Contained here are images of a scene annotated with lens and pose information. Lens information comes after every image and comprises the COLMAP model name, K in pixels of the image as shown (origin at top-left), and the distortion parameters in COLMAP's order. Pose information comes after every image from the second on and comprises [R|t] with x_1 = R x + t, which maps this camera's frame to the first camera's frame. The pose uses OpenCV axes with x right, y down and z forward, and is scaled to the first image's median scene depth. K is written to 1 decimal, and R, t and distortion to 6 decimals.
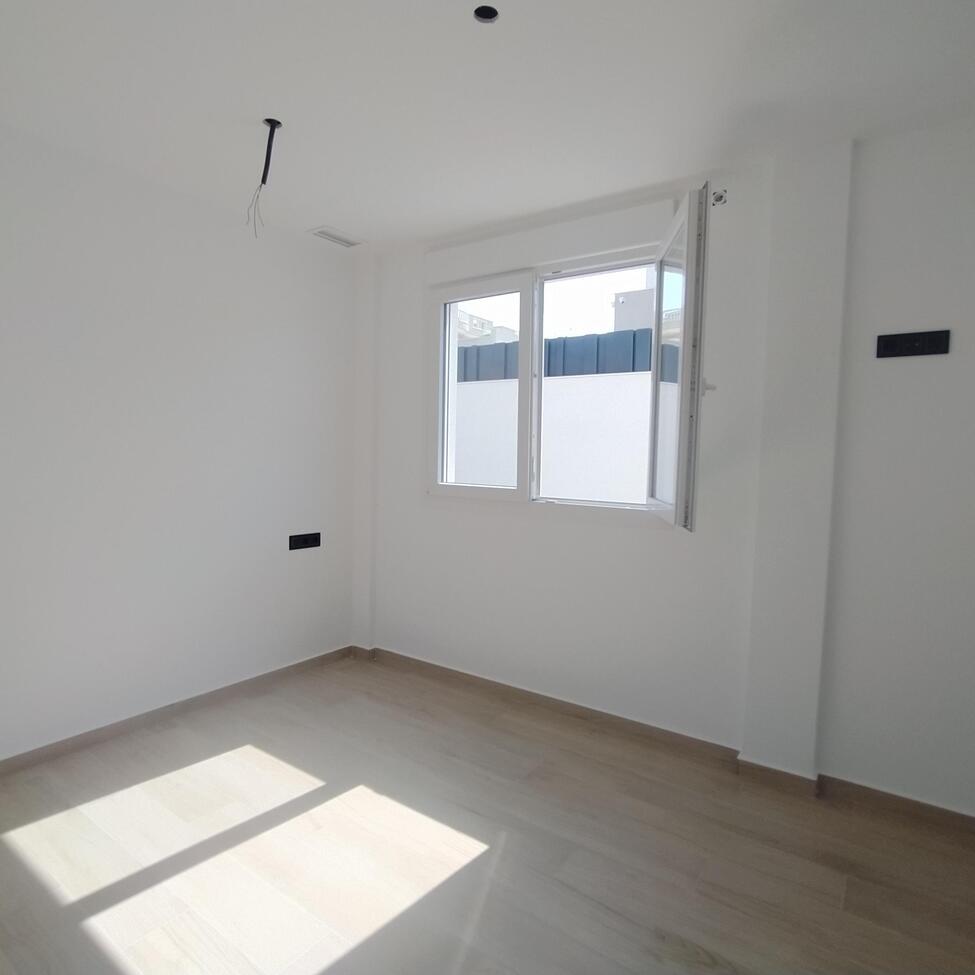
lens RADIAL K [[603.5, 0, 496.9], [0, 603.5, 492.8], [0, 0, 1]] dist [-0.032550, 0.016637]
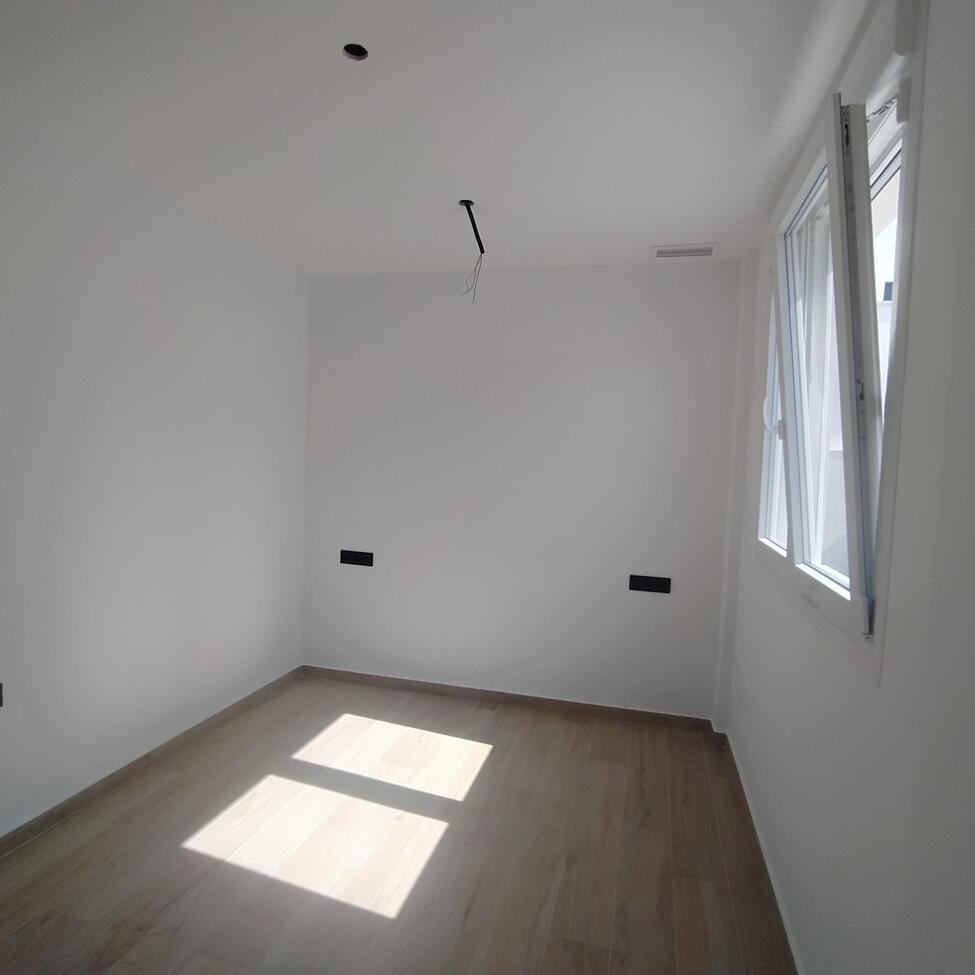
lens RADIAL K [[603.5, 0, 496.9], [0, 603.5, 492.8], [0, 0, 1]] dist [-0.032550, 0.016637]
pose [[0.331091, 0.035065, -0.942947, 0.538164], [-0.092602, 0.995693, 0.004512, -0.048308], [0.939044, 0.085825, 0.332912, 0.506118]]
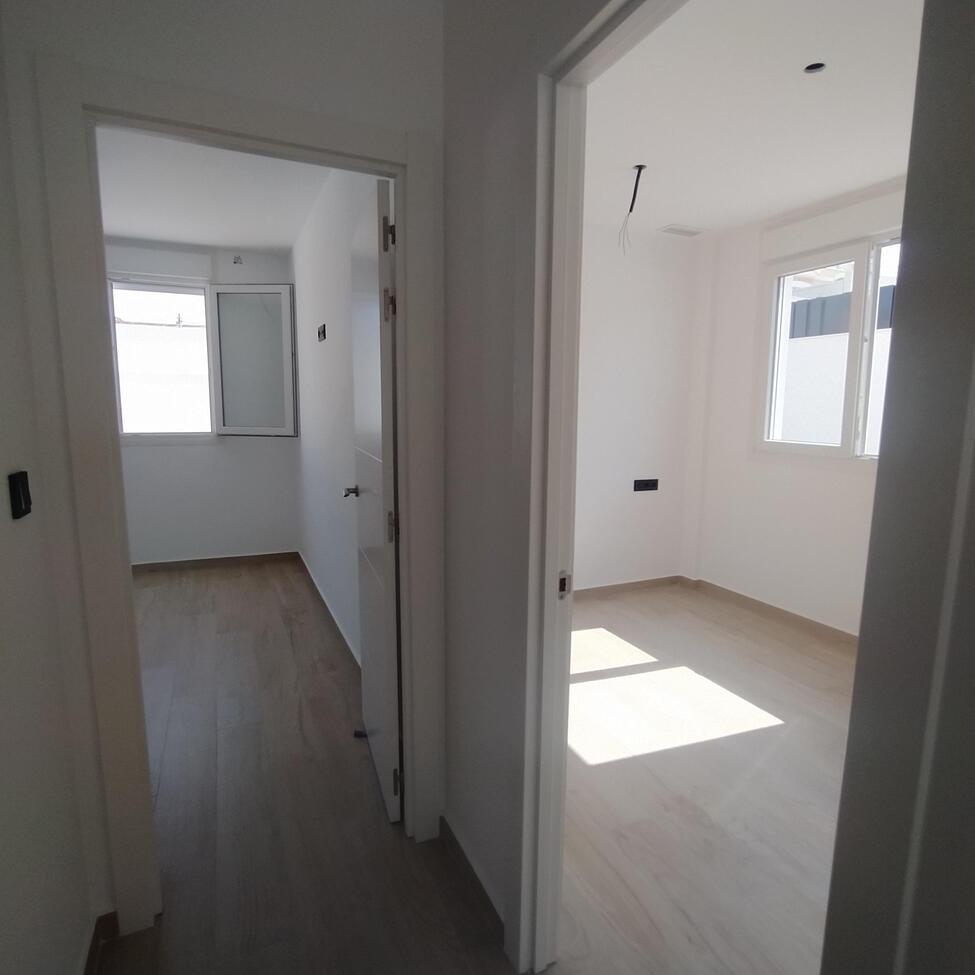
lens RADIAL K [[603.5, 0, 496.9], [0, 603.5, 492.8], [0, 0, 1]] dist [-0.032550, 0.016637]
pose [[0.863176, 0.057286, -0.501643, 0.044248], [-0.023516, 0.997026, 0.073393, 0.013391], [0.504355, -0.051555, 0.861956, -0.253473]]
